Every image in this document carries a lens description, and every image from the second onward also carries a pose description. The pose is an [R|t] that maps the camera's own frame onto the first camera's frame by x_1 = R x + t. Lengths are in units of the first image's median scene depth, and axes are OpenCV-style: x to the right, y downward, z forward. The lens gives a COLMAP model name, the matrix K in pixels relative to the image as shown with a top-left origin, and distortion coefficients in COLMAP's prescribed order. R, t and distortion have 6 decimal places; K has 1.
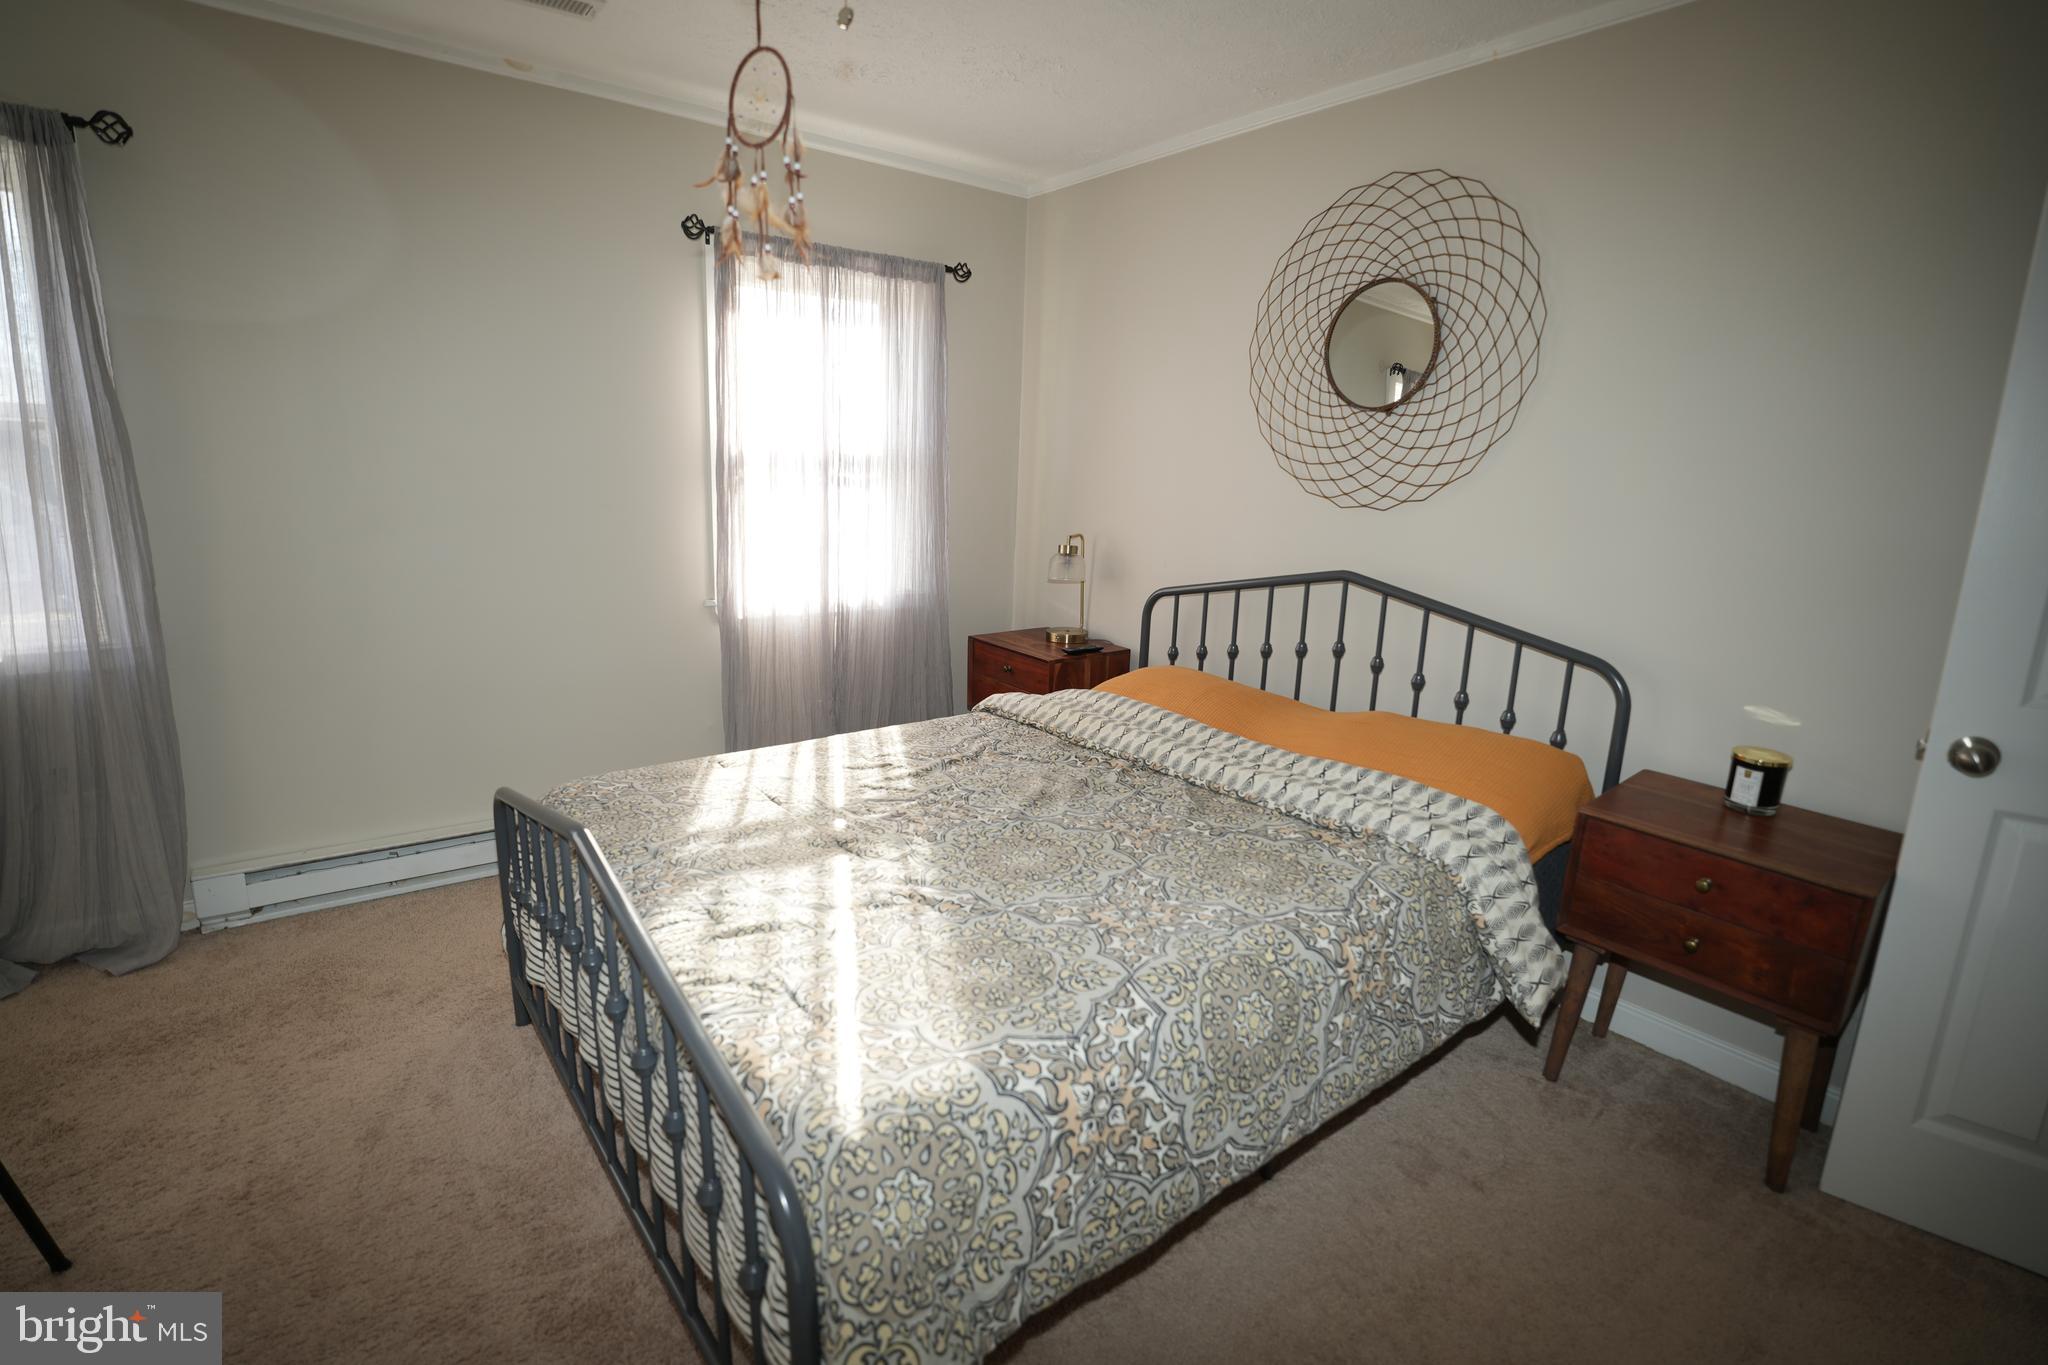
lens RADIAL K [[972.1, 0, 1024.0], [0, 972.1, 682.5], [0, 0, 1]] dist [-0.049403, 0.000354]
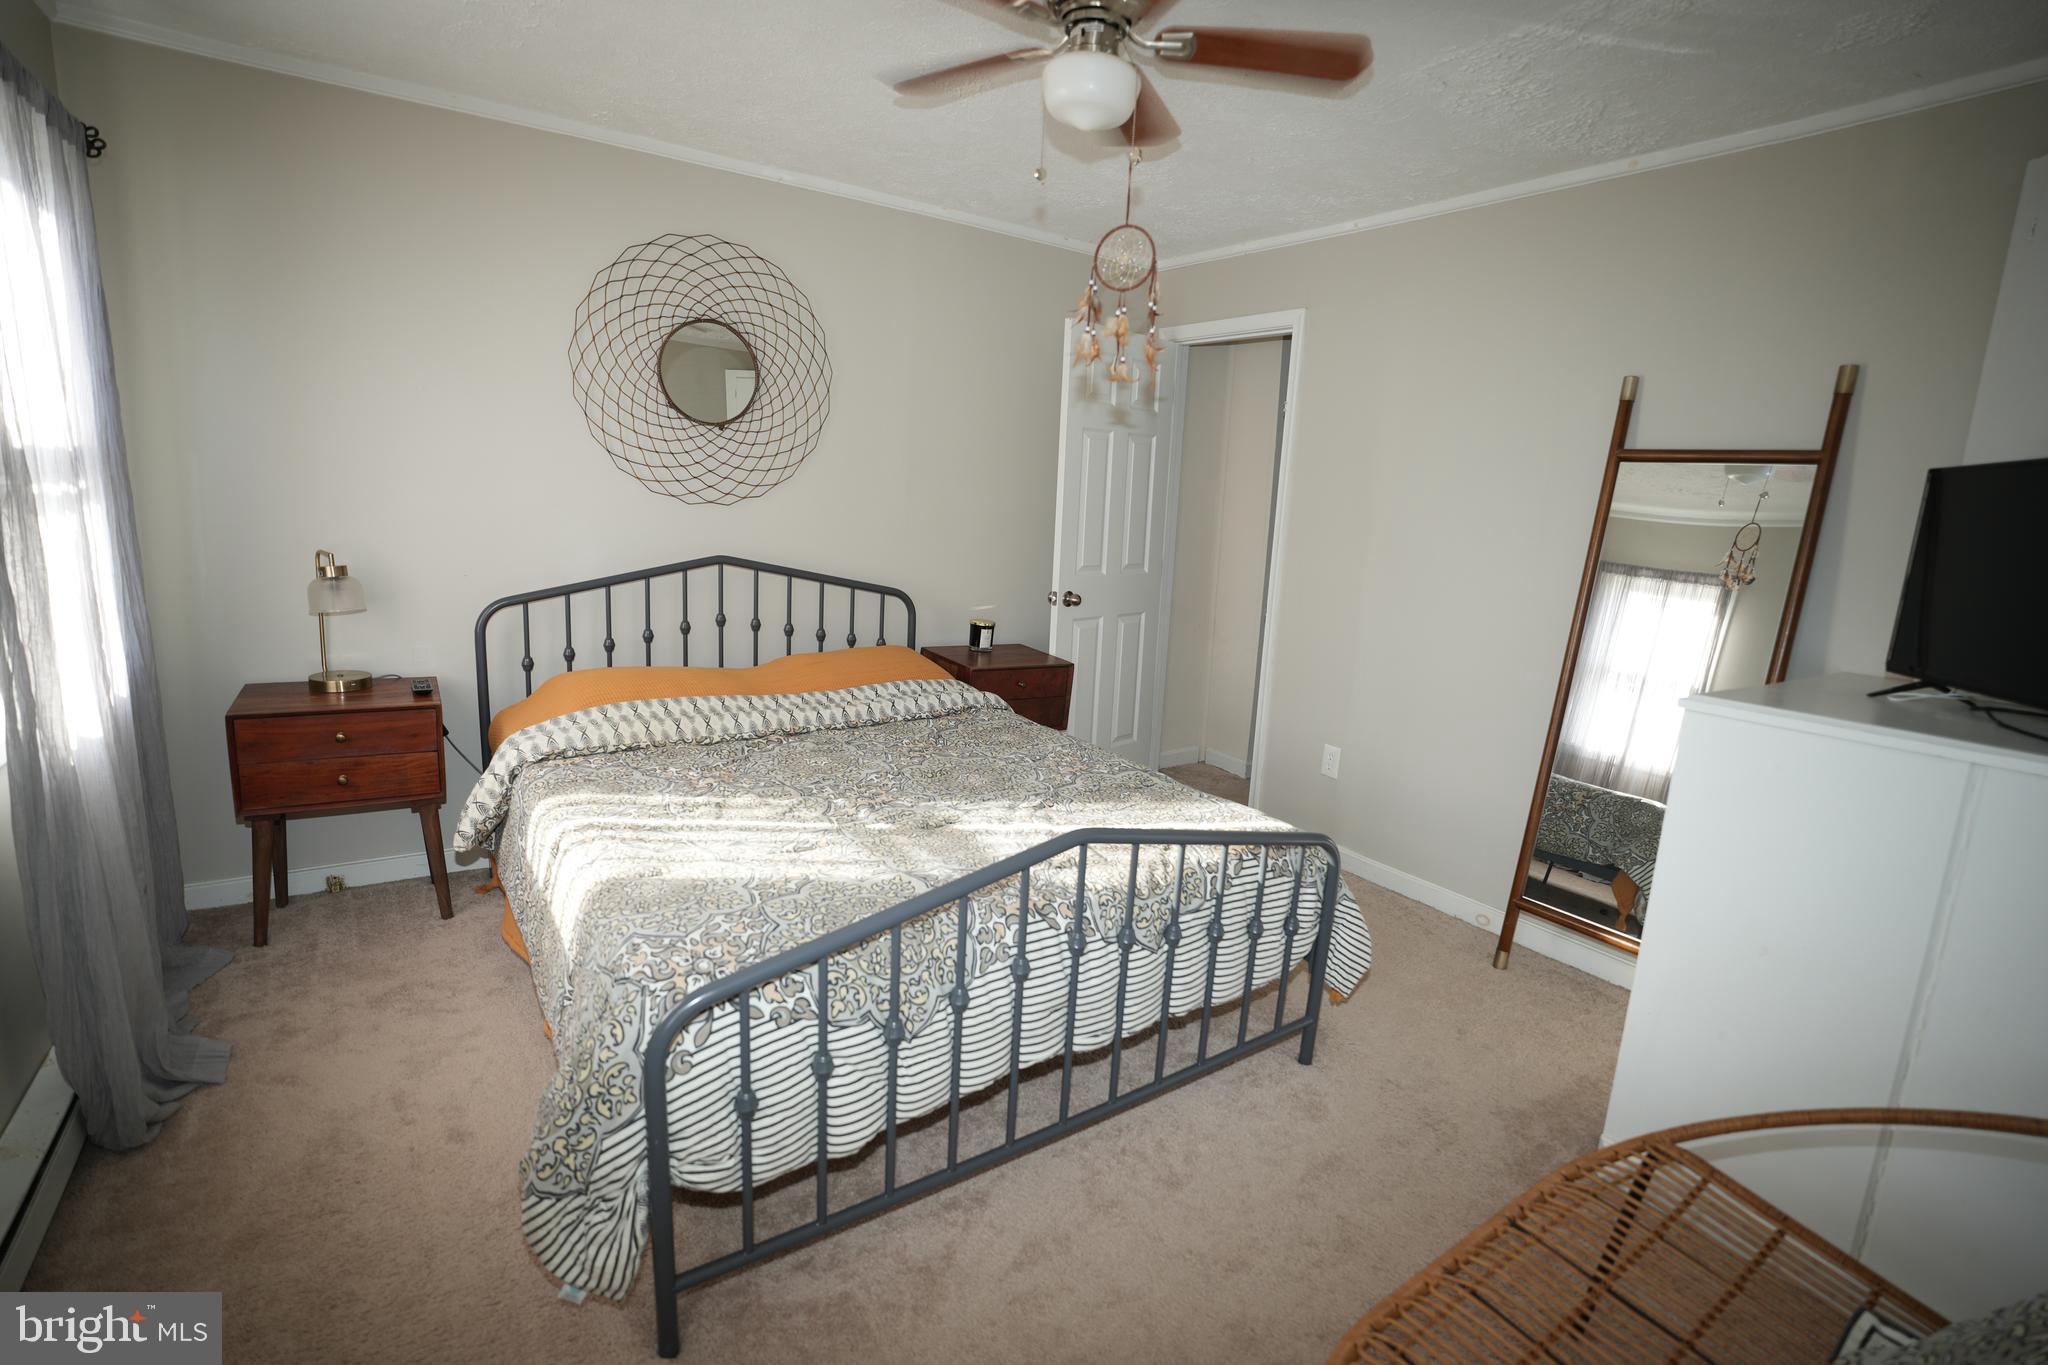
lens RADIAL K [[972.1, 0, 1024.0], [0, 972.1, 682.5], [0, 0, 1]] dist [-0.049403, 0.000354]
pose [[0.052602, -0.221976, 0.973632, -0.936344], [0.168503, 0.962975, 0.210443, -0.162995], [-0.984297, 0.152990, 0.088058, 0.566462]]
